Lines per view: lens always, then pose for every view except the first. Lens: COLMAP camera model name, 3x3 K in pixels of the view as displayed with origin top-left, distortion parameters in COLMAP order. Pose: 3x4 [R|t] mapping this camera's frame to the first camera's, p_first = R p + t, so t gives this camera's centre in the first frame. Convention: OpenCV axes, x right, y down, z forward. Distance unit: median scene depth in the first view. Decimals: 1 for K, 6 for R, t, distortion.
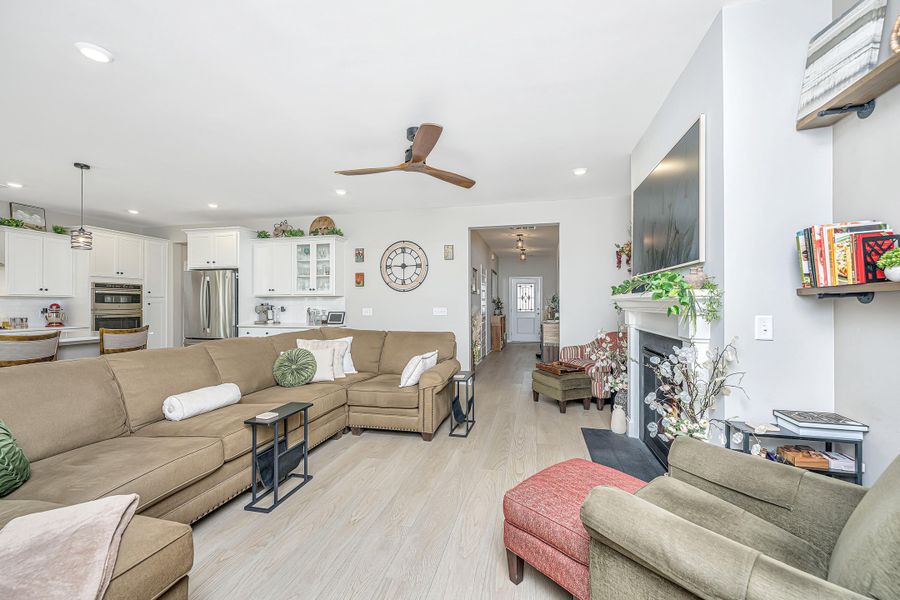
lens RADIAL K [[363.6, 0, 455.5], [0, 363.6, 304.4], [0, 0, 1]] dist [-0.004803, 0.000167]
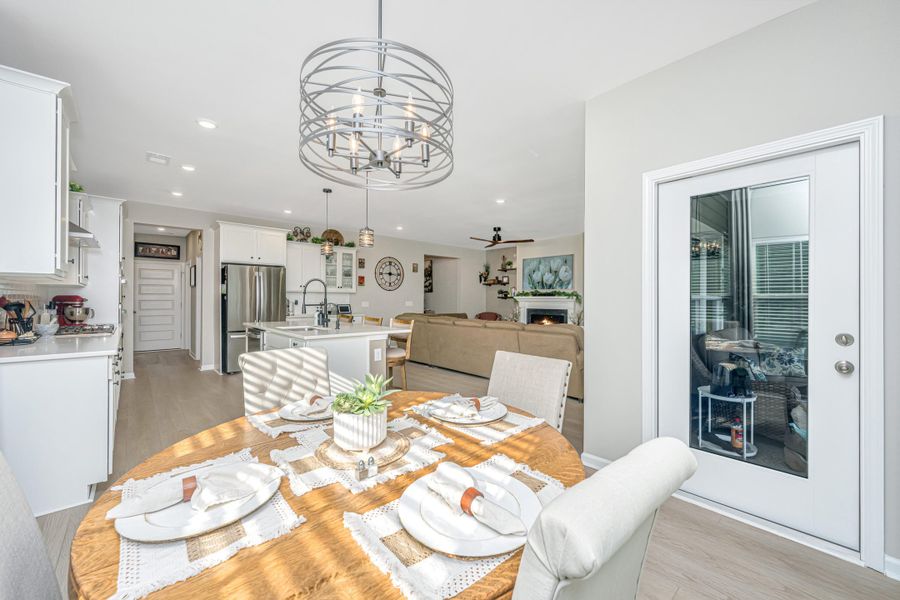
lens RADIAL K [[363.6, 0, 449.7], [0, 363.6, 299.0], [0, 0, 1]] dist [-0.004803, 0.000167]
pose [[0.569947, 0.005193, 0.821665, -1.238414], [-0.010402, 0.999945, 0.000896, -0.004475], [-0.821616, -0.009057, 0.569970, -0.069345]]
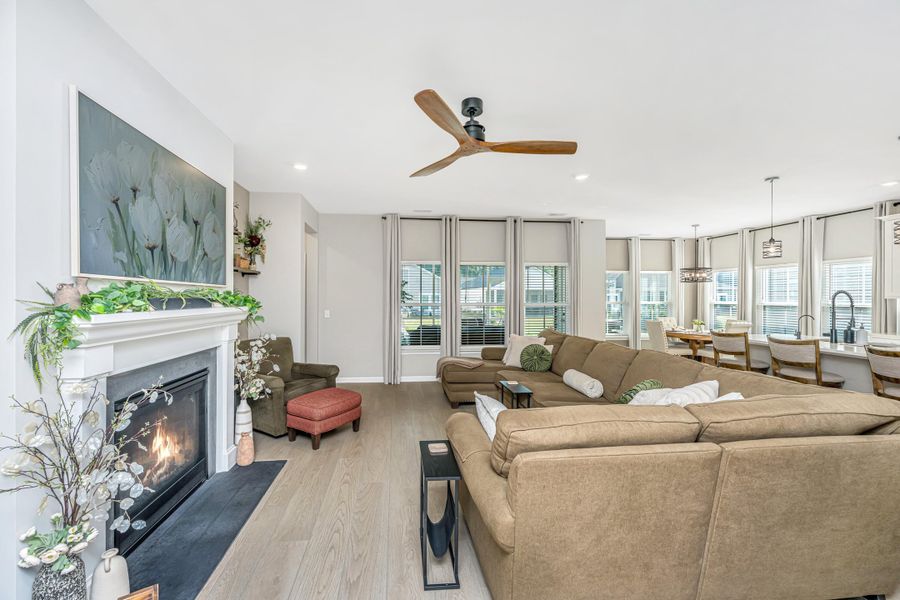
lens RADIAL K [[363.6, 0, 452.7], [0, 363.6, 301.1], [0, 0, 1]] dist [-0.004803, 0.000167]
pose [[-0.941873, 0.002878, -0.335957, 0.107767], [0.005250, 0.999967, -0.006151, -0.022900], [0.335928, -0.007558, -0.941857, 0.939148]]
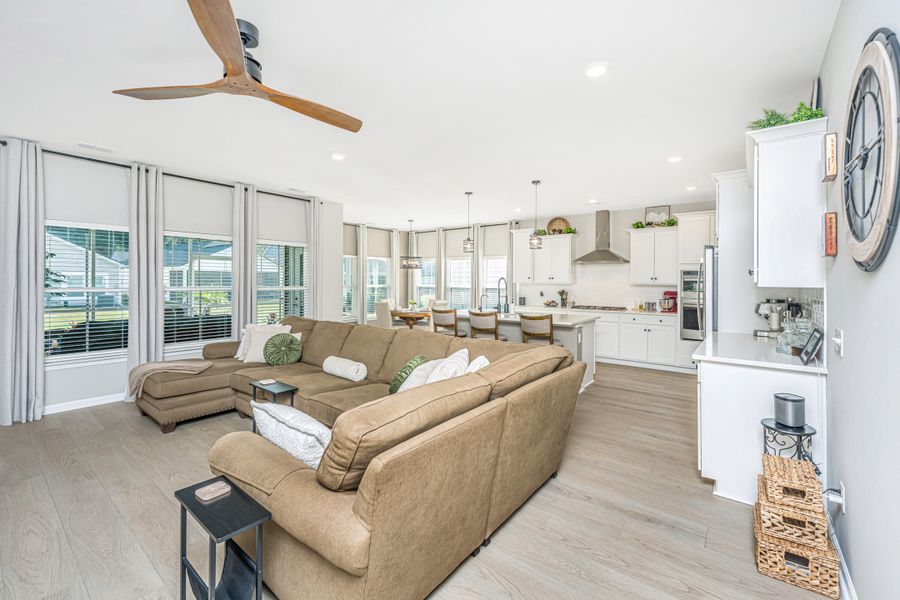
lens RADIAL K [[363.6, 0, 466.1], [0, 363.6, 286.6], [0, 0, 1]] dist [-0.004803, 0.000167]
pose [[-0.424331, 0.007464, -0.905476, 0.147225], [0.007261, 0.999962, 0.004841, -0.023764], [0.905478, -0.004521, -0.424369, 0.878601]]
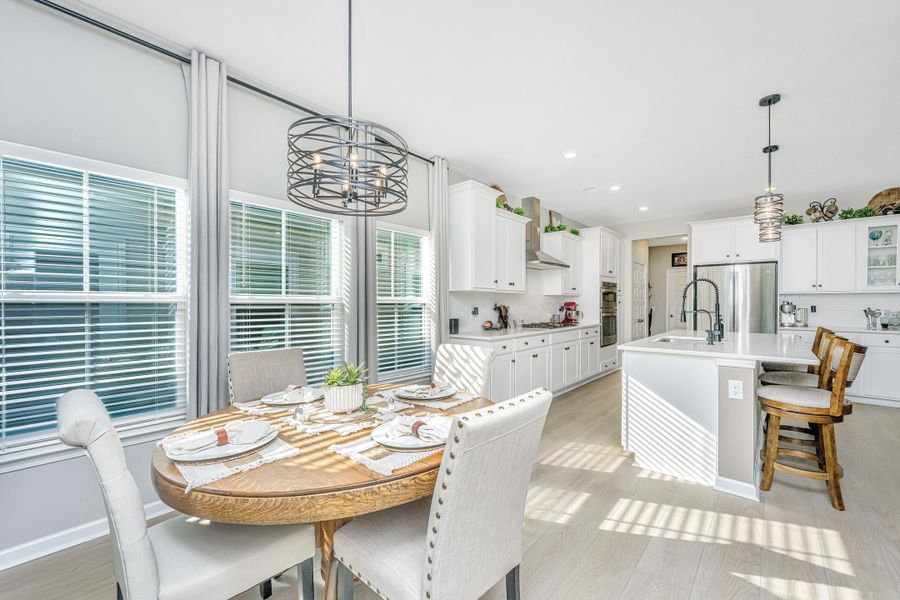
lens RADIAL K [[363.6, 0, 450.5], [0, 363.6, 306.2], [0, 0, 1]] dist [-0.004803, 0.000167]
pose [[0.881892, 0.005391, -0.471420, -0.878713], [0.001576, 0.999895, 0.014382, -0.006576], [0.471448, -0.013427, 0.881791, -0.124134]]
